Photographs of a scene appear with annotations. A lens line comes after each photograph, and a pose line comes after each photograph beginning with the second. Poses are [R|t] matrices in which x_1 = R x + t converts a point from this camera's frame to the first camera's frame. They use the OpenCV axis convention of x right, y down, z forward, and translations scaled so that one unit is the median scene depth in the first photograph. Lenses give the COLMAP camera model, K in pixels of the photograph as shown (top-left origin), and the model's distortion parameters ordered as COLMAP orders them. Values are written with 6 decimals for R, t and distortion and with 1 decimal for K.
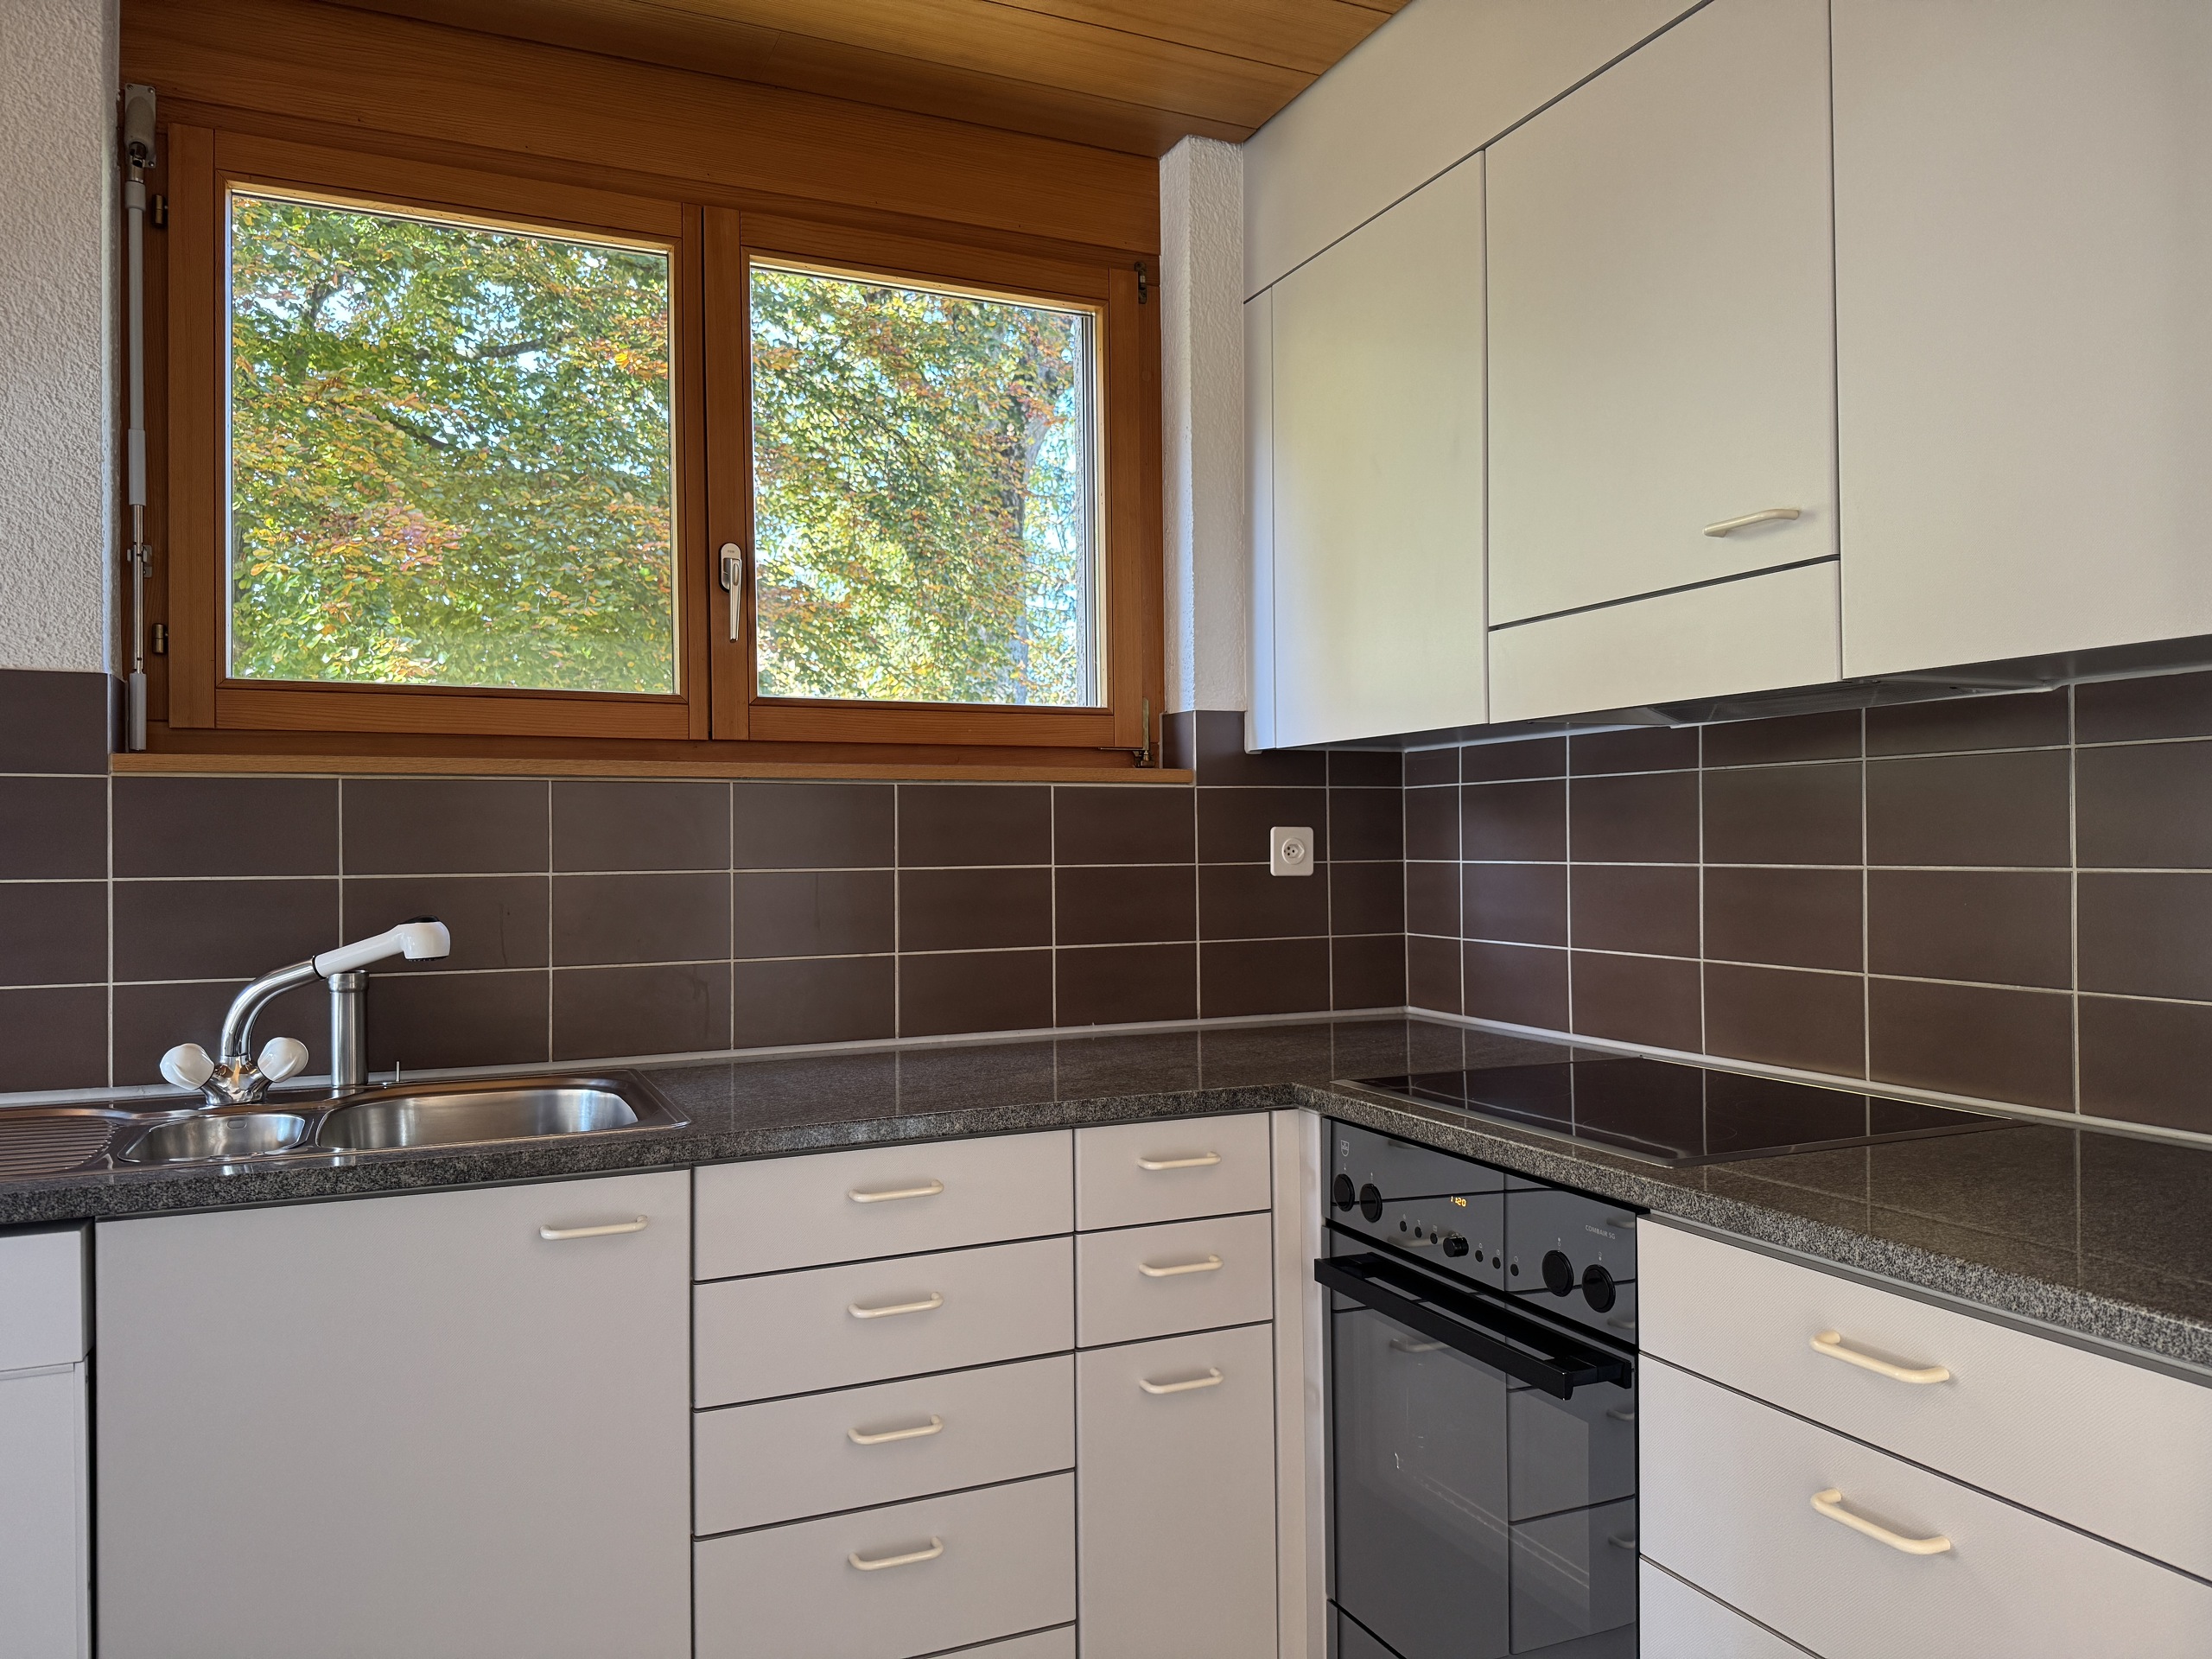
lens RADIAL K [[1543.3, 0, 1096.7], [0, 1543.3, 829.2], [0, 0, 1]] dist [0.086795, -0.134895]
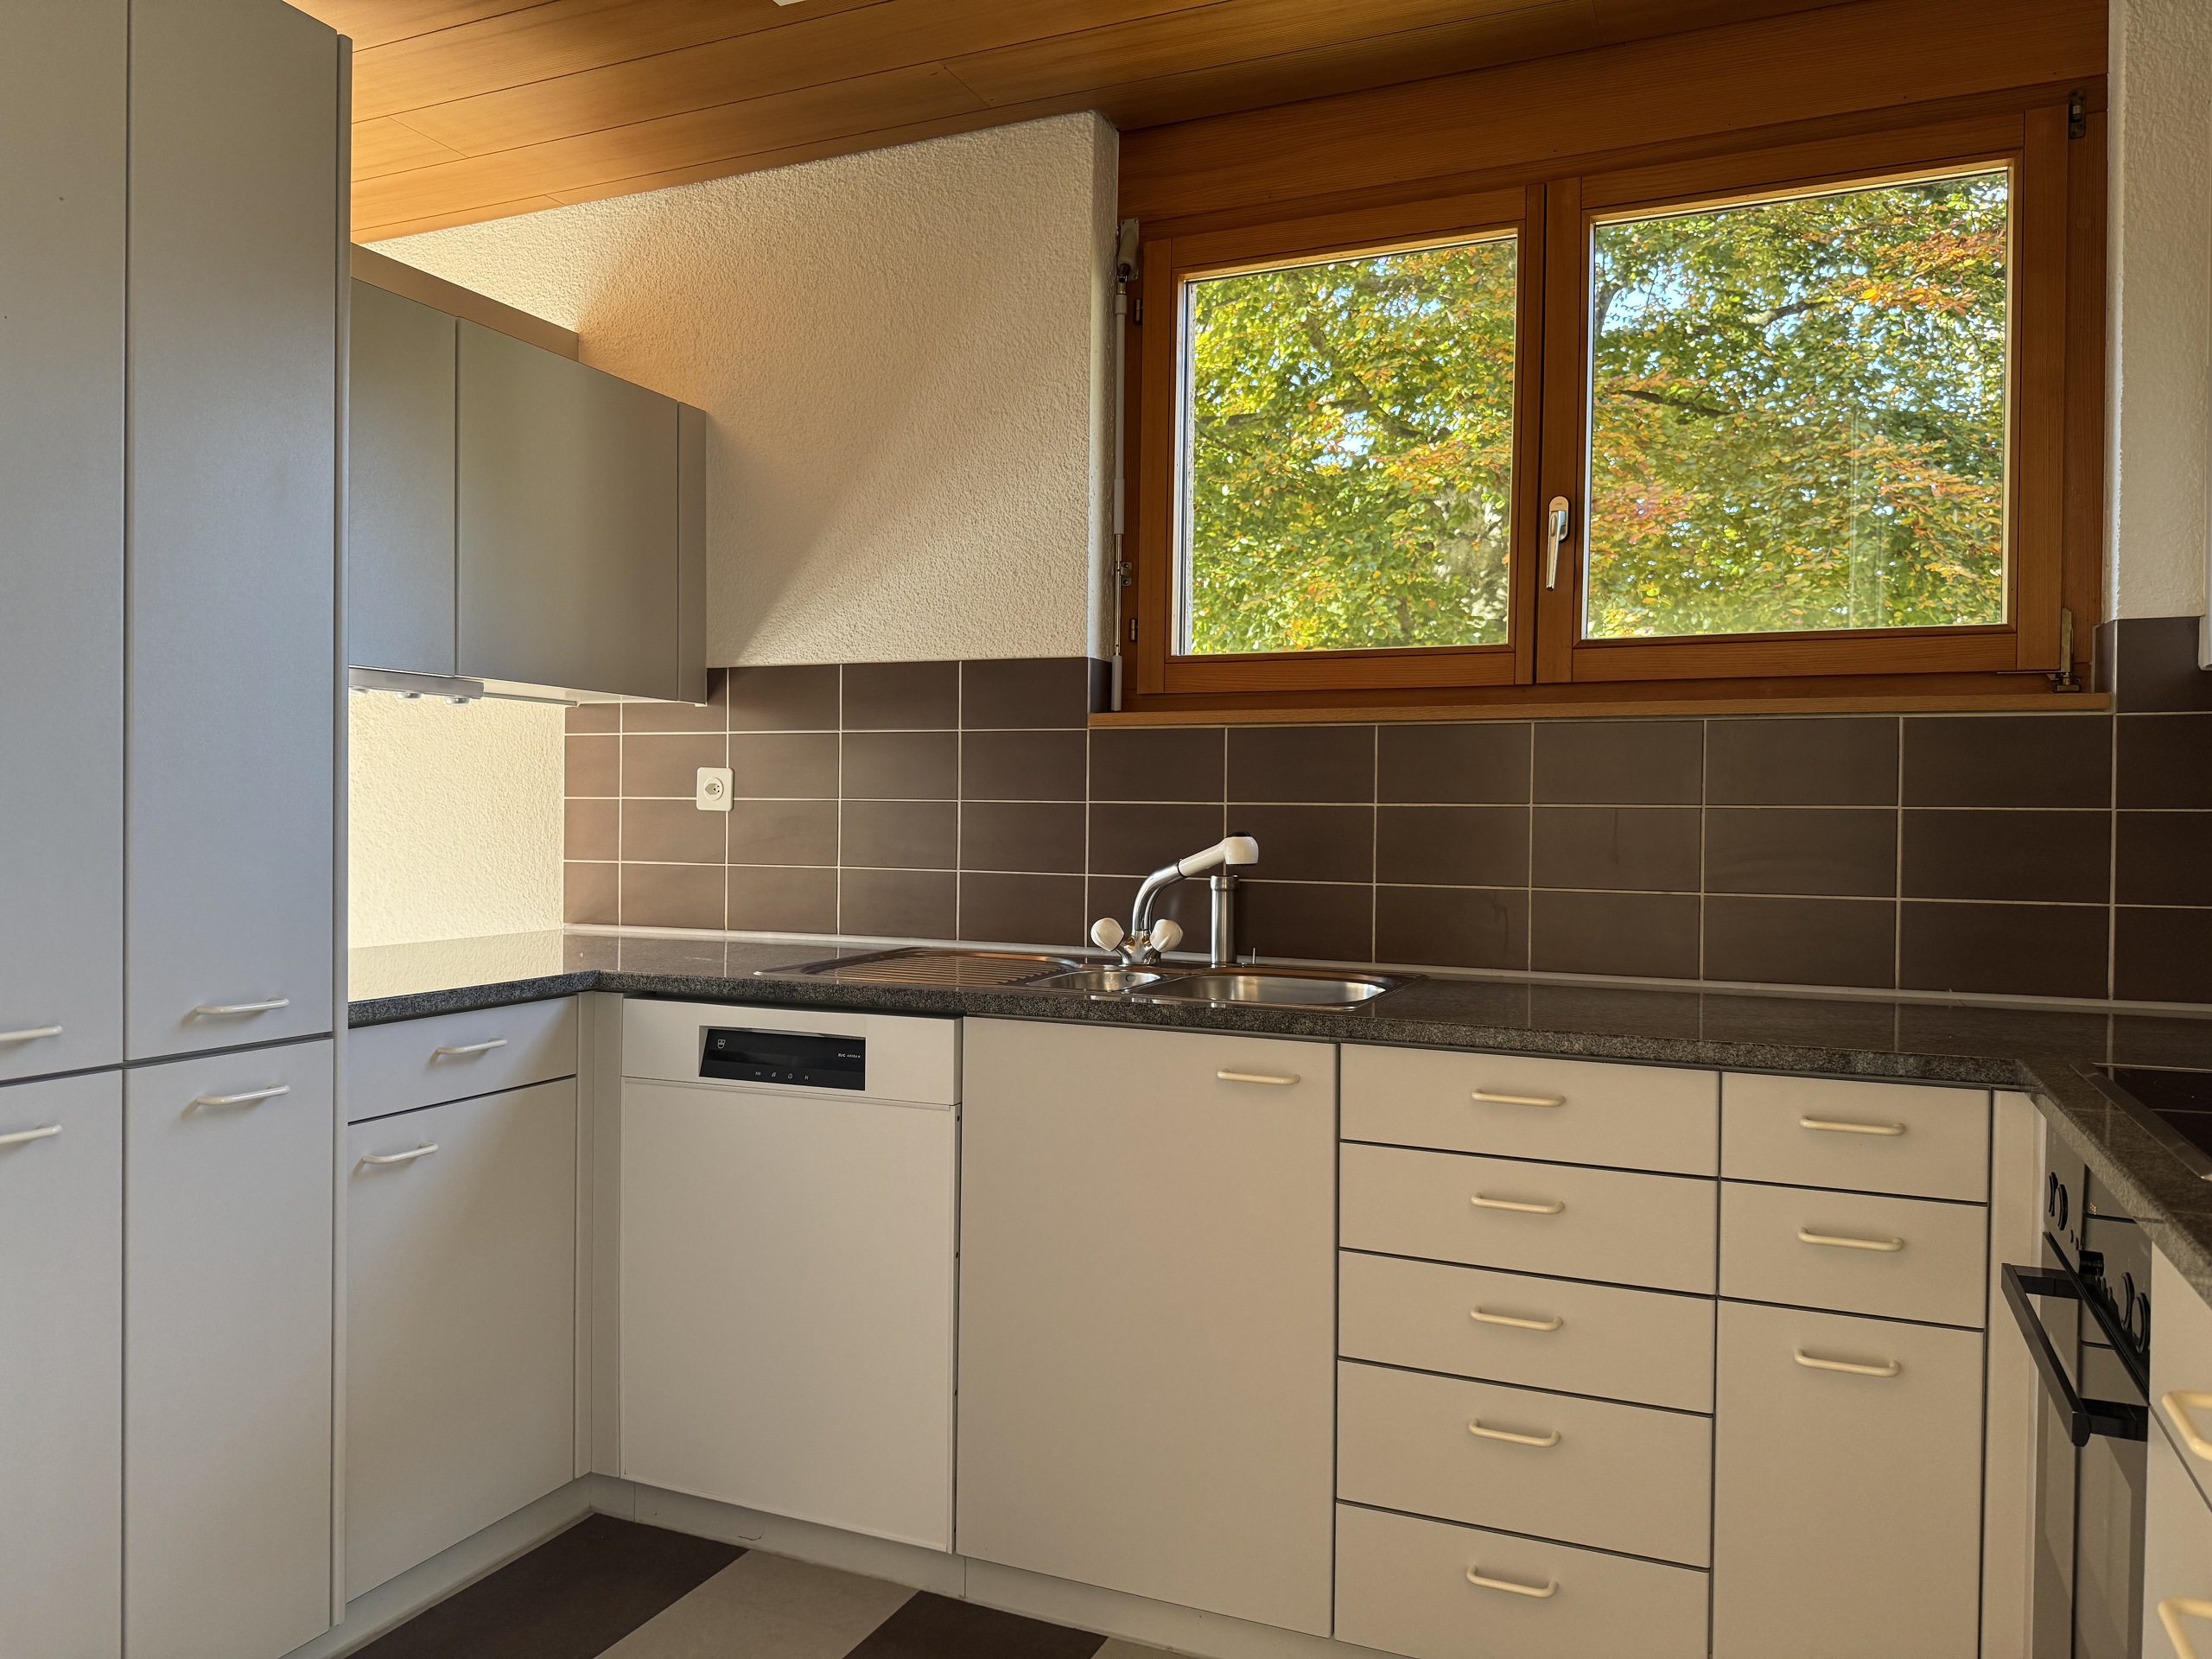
lens RADIAL K [[1543.3, 0, 1096.7], [0, 1543.3, 829.2], [0, 0, 1]] dist [0.086795, -0.134895]
pose [[0.662347, 0.022598, -0.748856, 0.401818], [-0.008890, 0.999712, 0.022305, 0.024187], [0.749144, -0.008116, 0.662357, 0.069392]]
